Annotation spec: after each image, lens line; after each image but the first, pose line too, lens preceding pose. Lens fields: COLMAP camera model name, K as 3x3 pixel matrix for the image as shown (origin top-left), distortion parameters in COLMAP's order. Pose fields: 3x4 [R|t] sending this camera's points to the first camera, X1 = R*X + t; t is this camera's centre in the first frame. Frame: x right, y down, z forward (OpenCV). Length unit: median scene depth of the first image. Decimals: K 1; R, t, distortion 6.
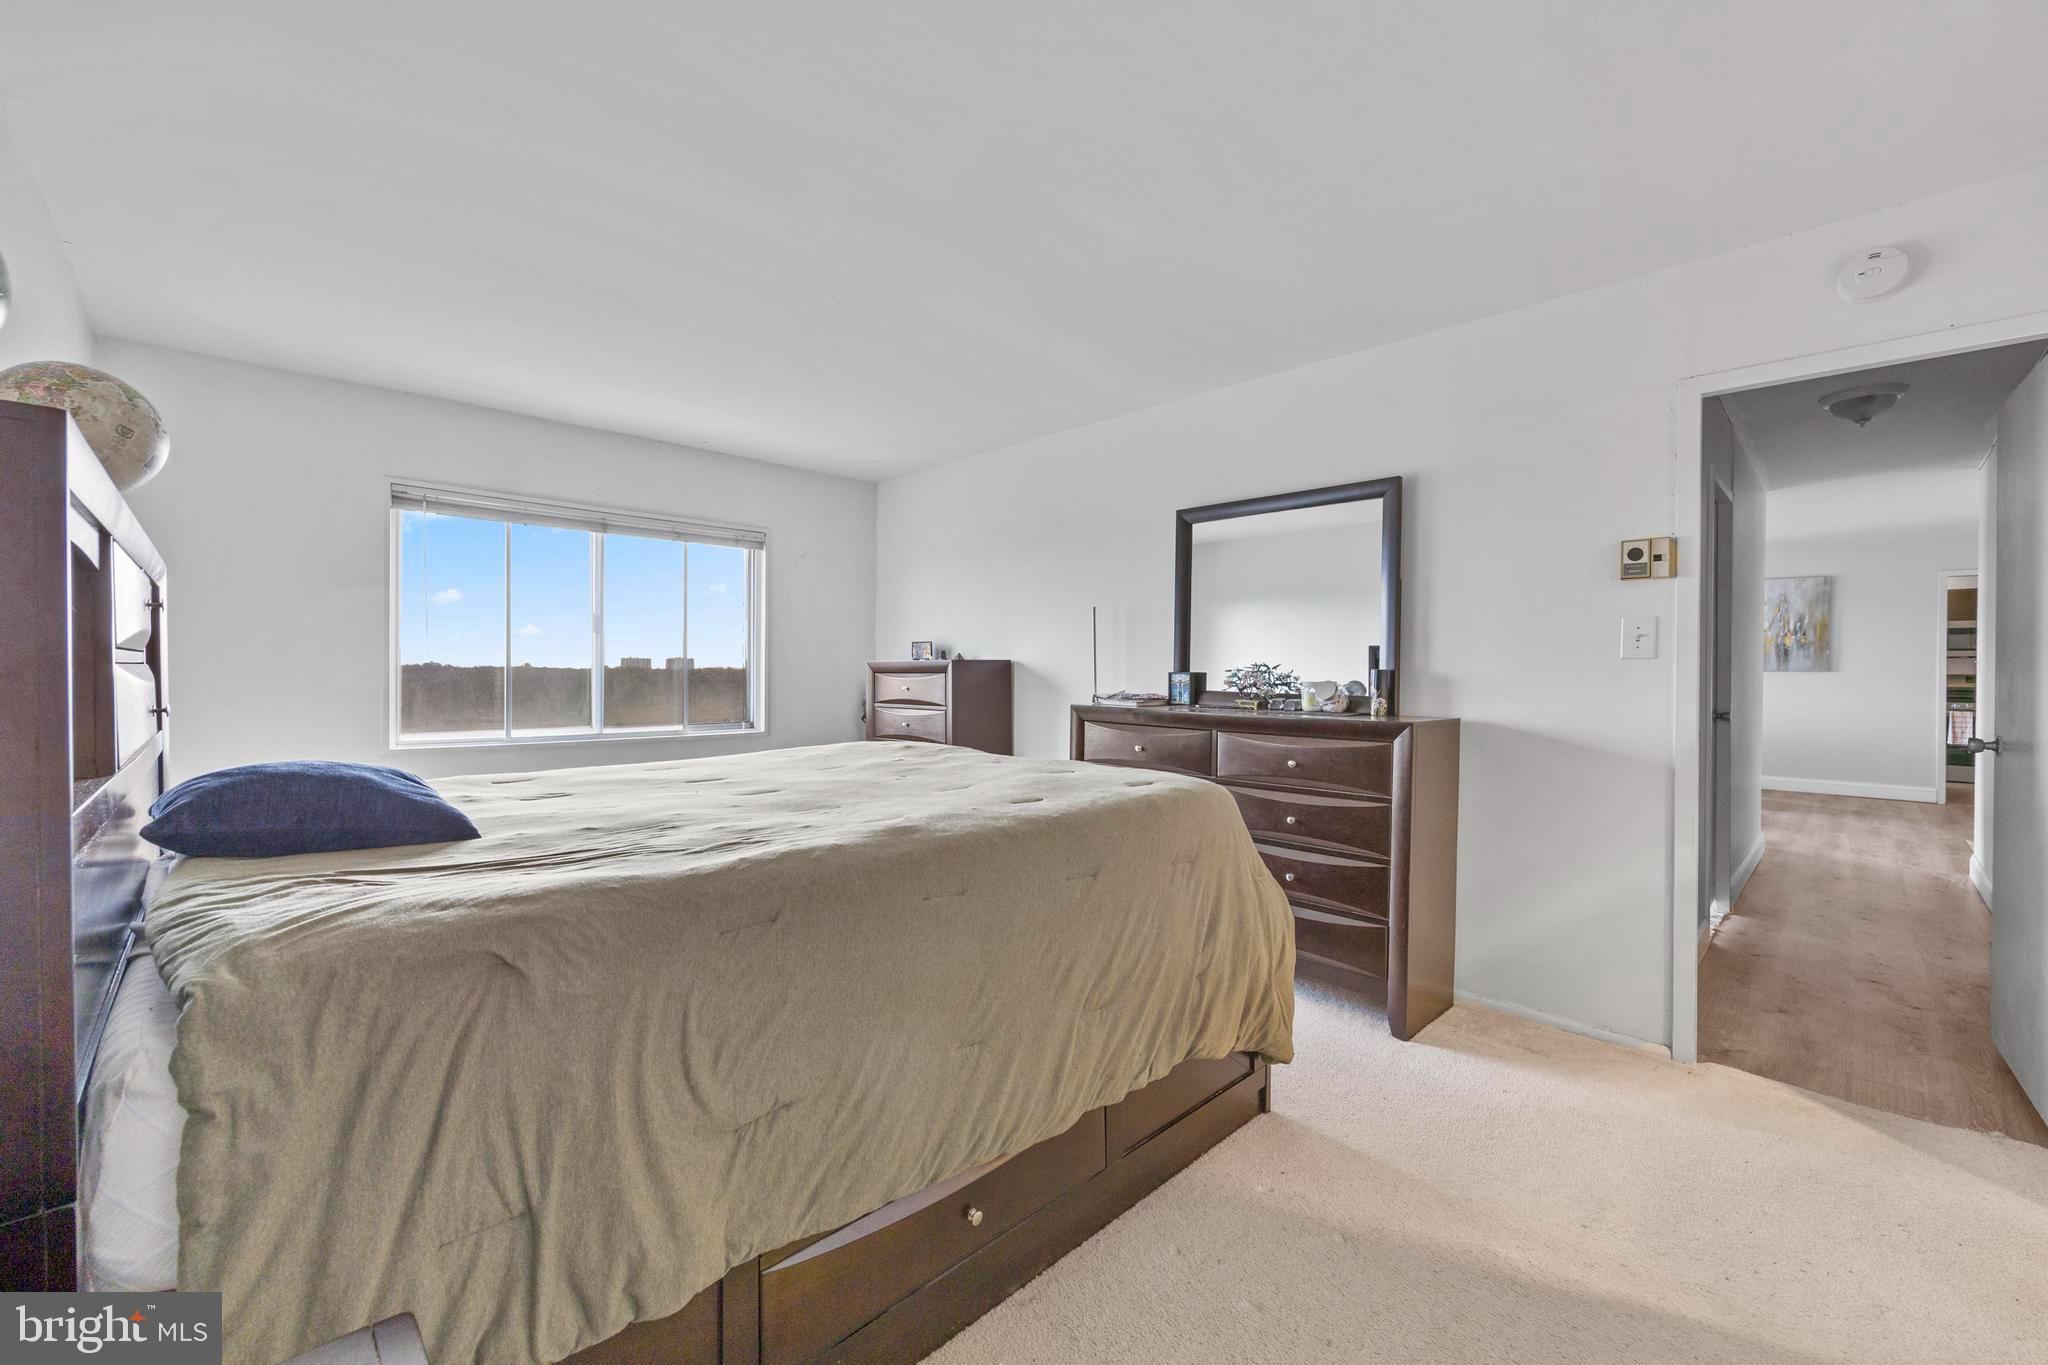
lens RADIAL K [[824.6, 0, 1020.2], [0, 824.6, 685.4], [0, 0, 1]] dist [-0.001986, -0.000075]
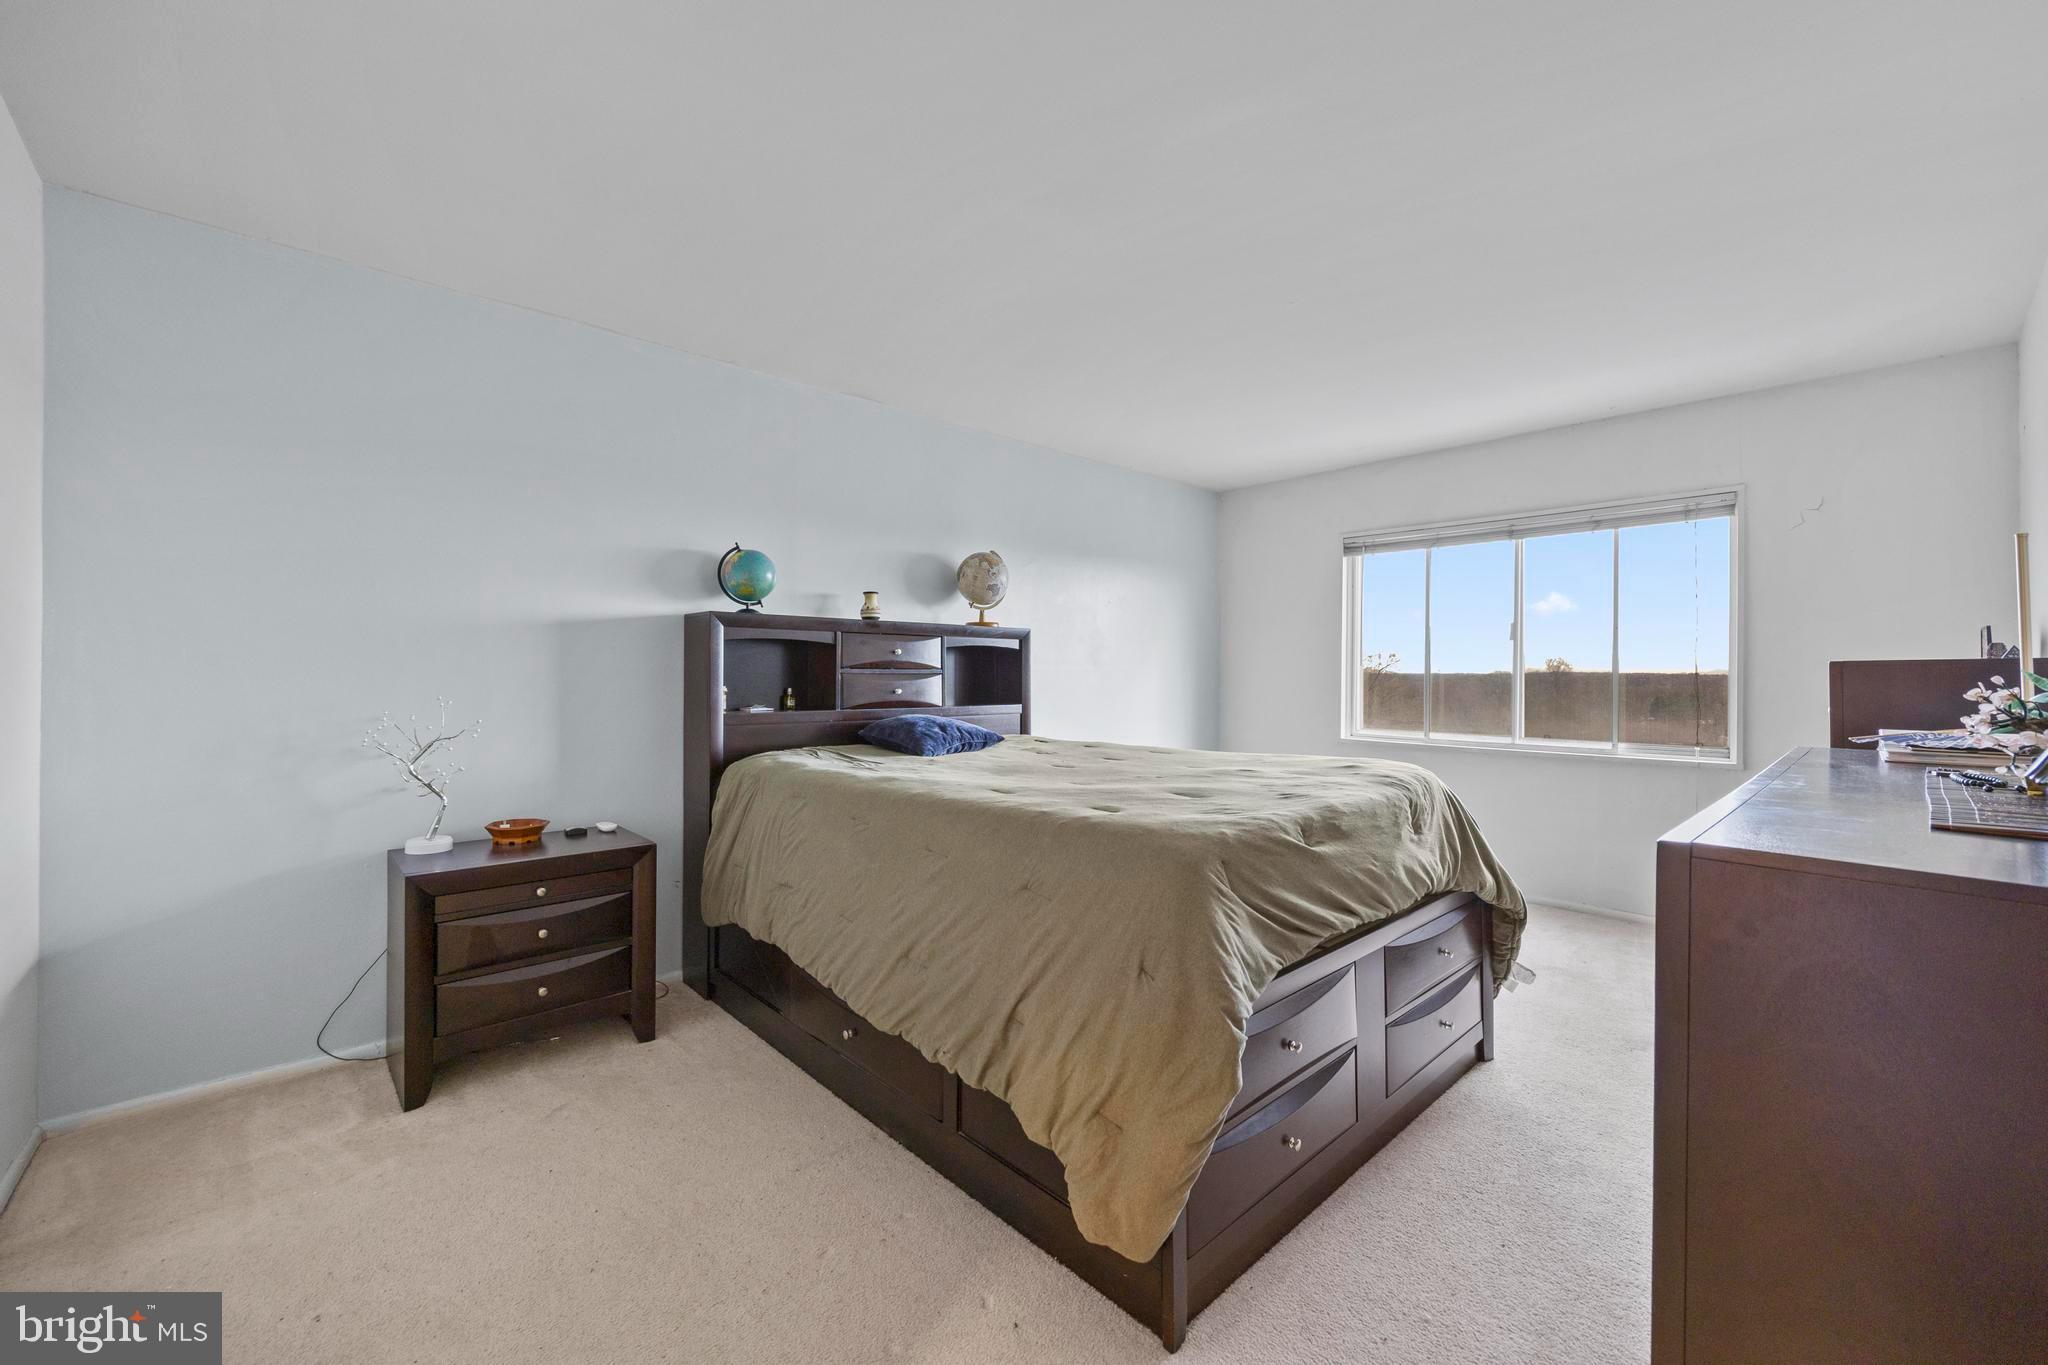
lens RADIAL K [[824.6, 0, 1017.2], [0, 824.6, 669.6], [0, 0, 1]] dist [-0.001986, -0.000075]
pose [[-0.021161, -0.009095, -0.999735, 0.519152], [-0.013632, 0.999868, -0.008807, -0.013556], [0.999683, 0.013442, -0.021283, 0.458113]]
